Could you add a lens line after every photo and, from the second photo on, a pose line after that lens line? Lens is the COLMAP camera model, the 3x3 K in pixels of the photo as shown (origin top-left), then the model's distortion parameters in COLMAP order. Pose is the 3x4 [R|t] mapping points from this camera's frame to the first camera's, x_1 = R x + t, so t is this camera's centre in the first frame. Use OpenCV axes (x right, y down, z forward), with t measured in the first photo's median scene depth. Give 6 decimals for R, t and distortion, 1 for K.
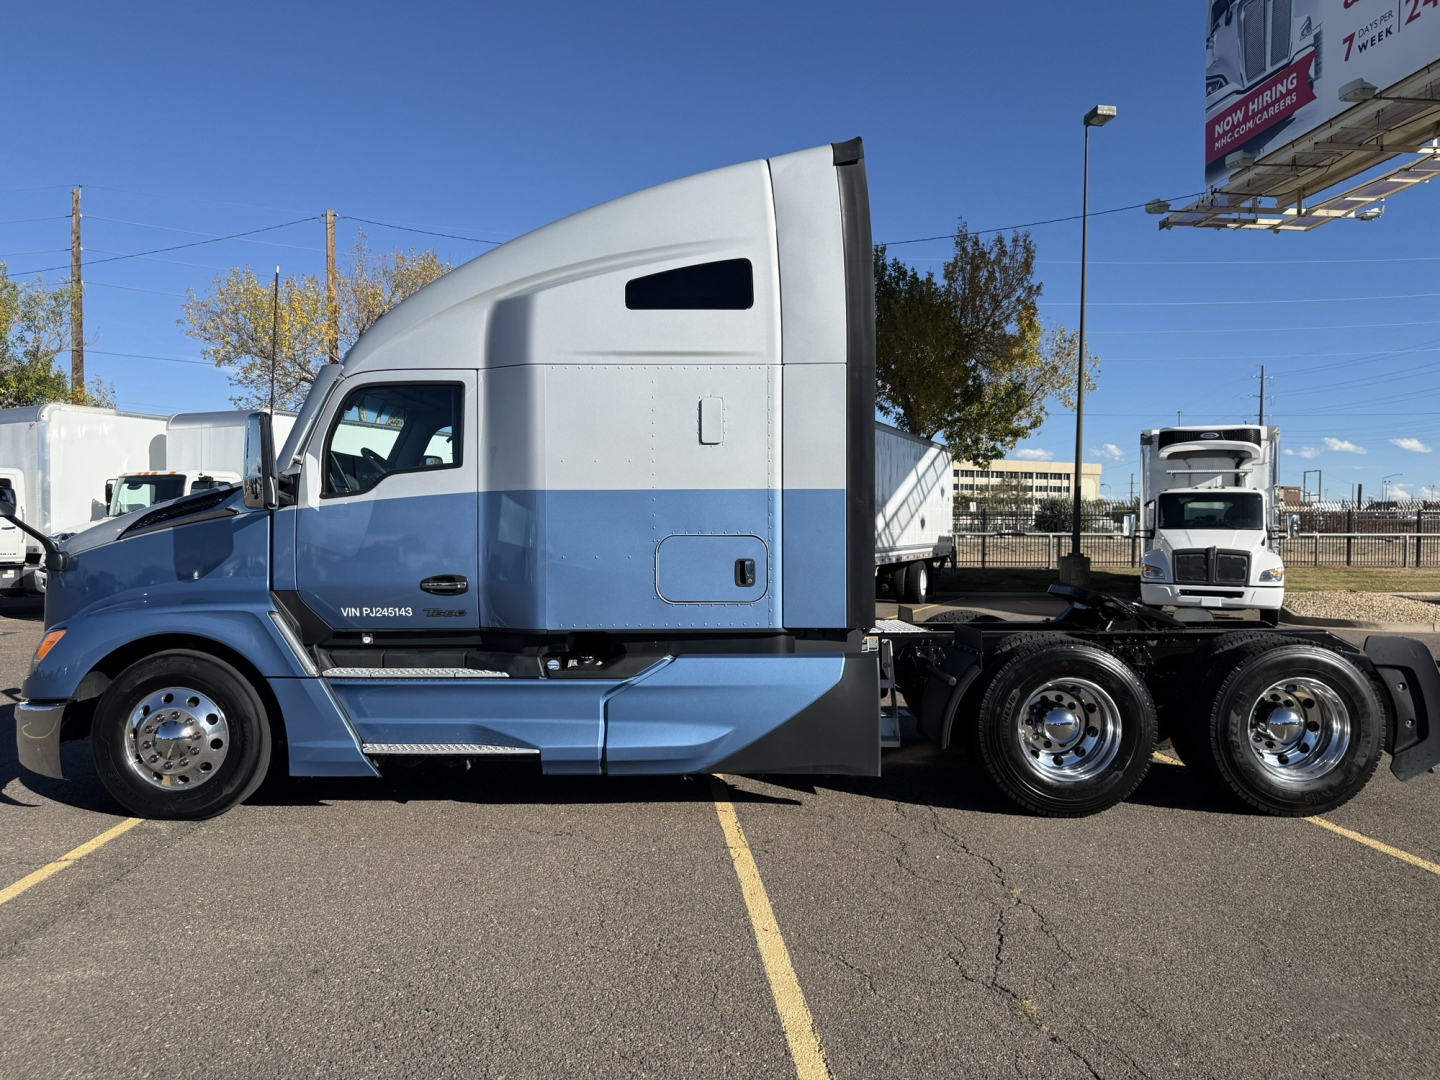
lens RADIAL K [[1024.8, 0, 720.0], [0, 1024.8, 540.0], [0, 0, 1]] dist [0.005837, -0.039715]
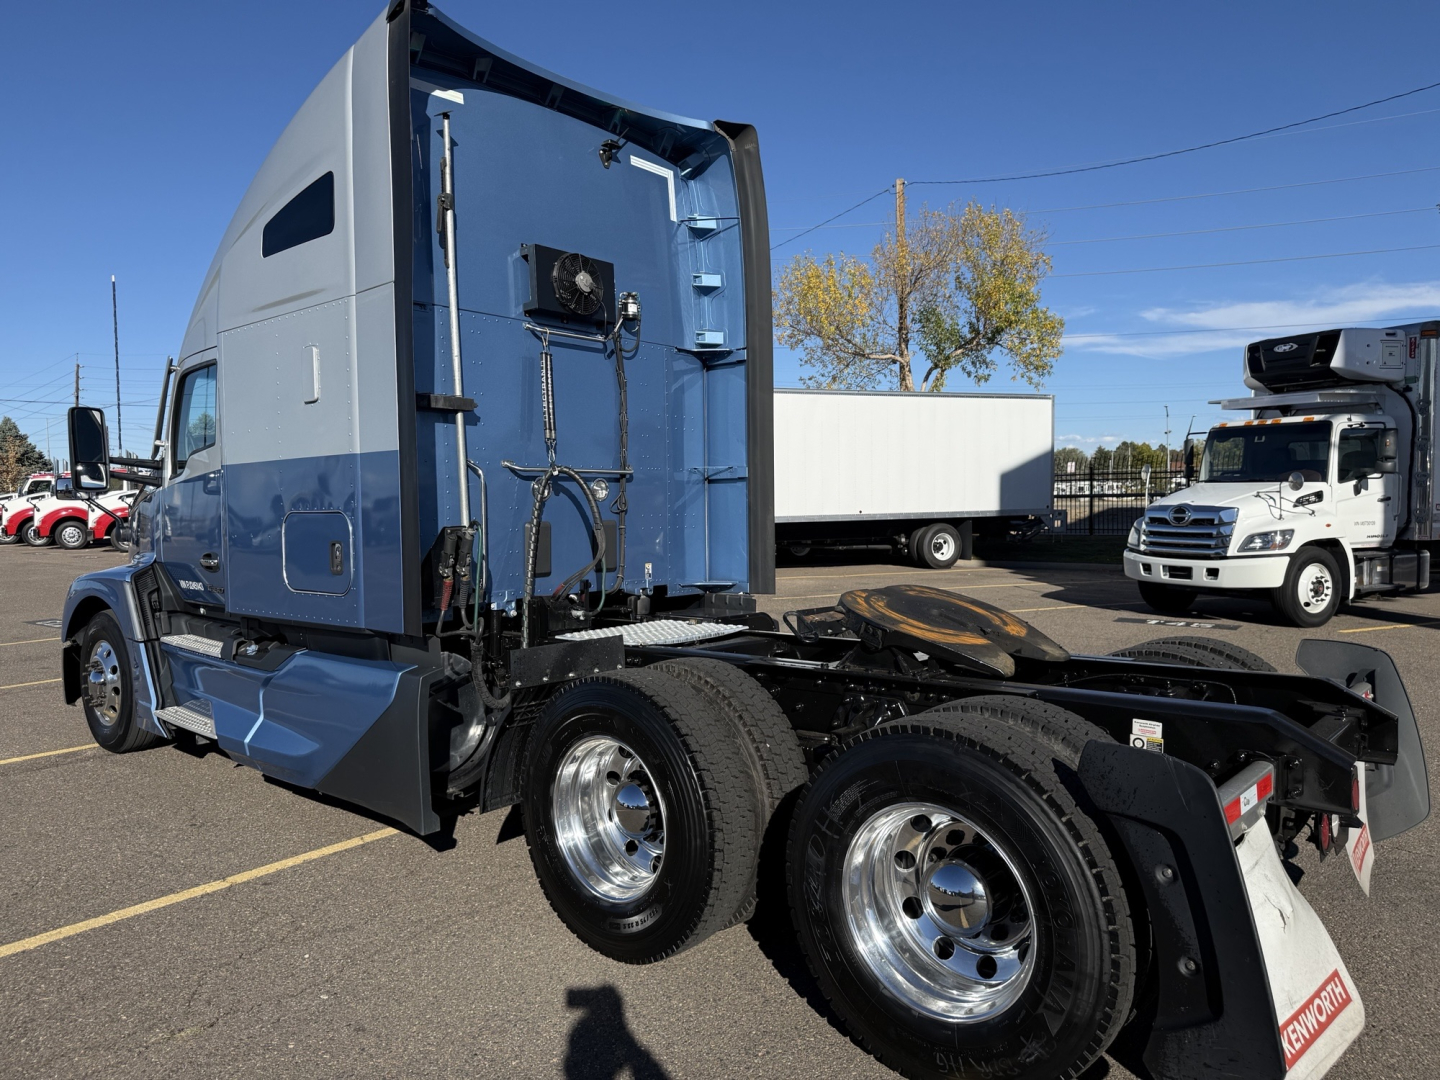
lens RADIAL K [[1039.6, 0, 720.0], [0, 1039.6, 540.0], [0, 0, 1]] dist [0.078689, -0.095800]
pose [[0.754913, 0.014934, -0.655655, 0.813153], [0.003412, 0.999638, 0.026697, -0.003021], [0.655816, -0.022391, 0.754589, 0.564853]]
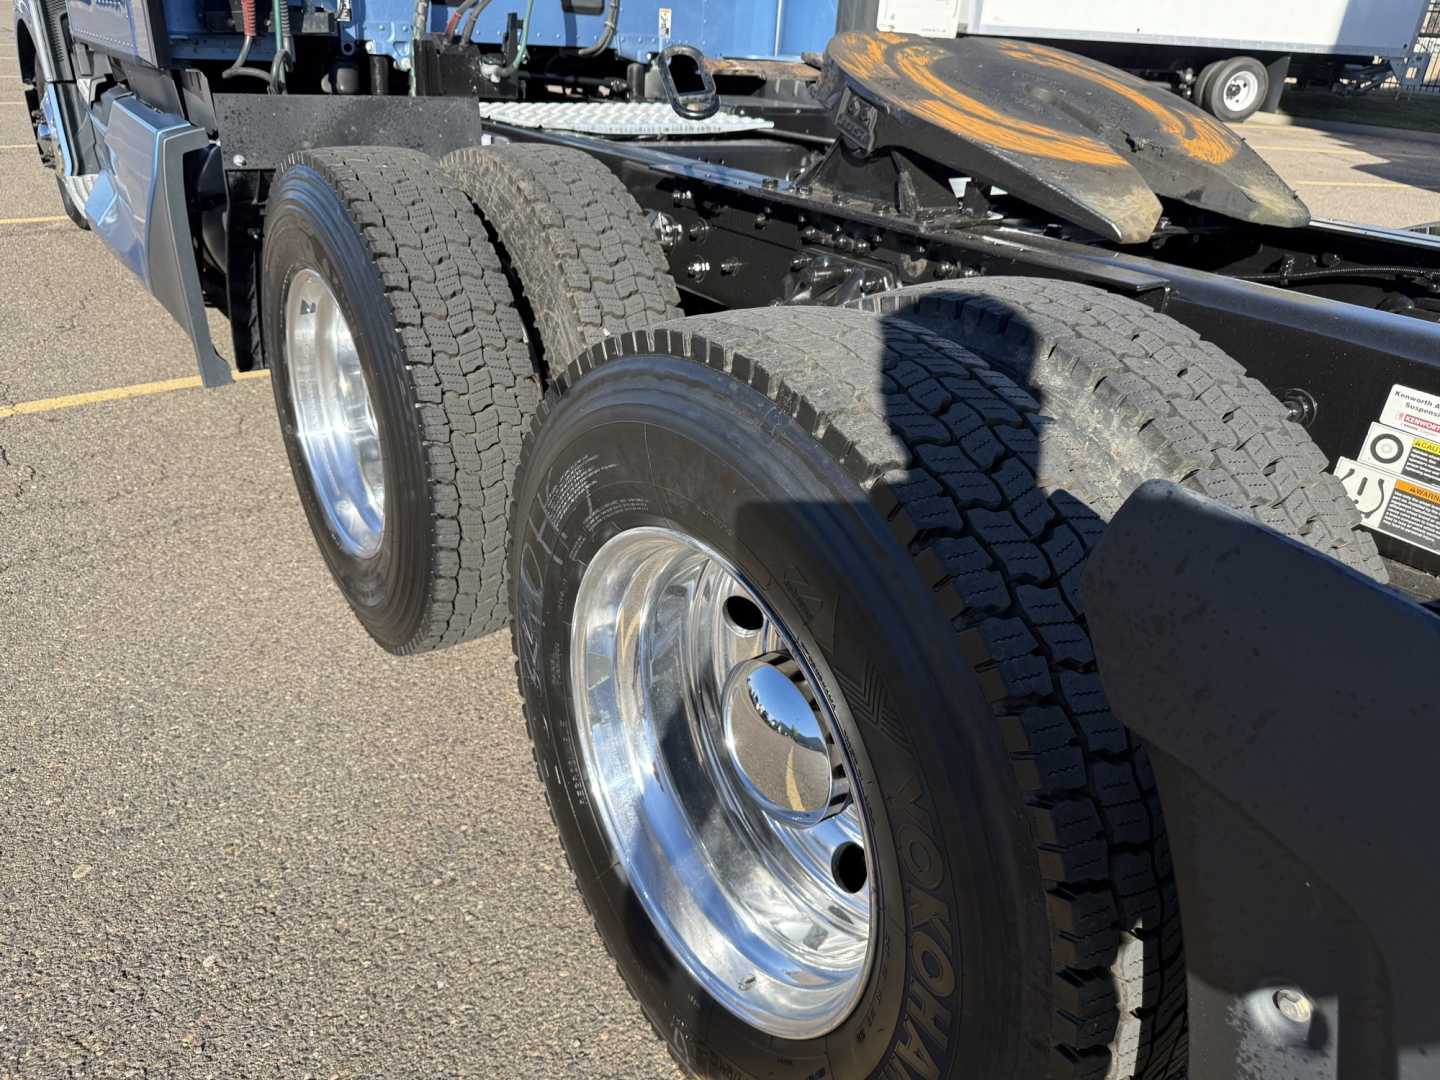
lens RADIAL K [[1008.7, 0, 718.0], [0, 1008.7, 564.5], [0, 0, 1]] dist [0.031942, -0.034463]
pose [[0.569437, 0.416733, -0.708573, 0.688724], [-0.065327, 0.882189, 0.466343, 0.056820], [0.819435, -0.219264, 0.529575, 0.922146]]
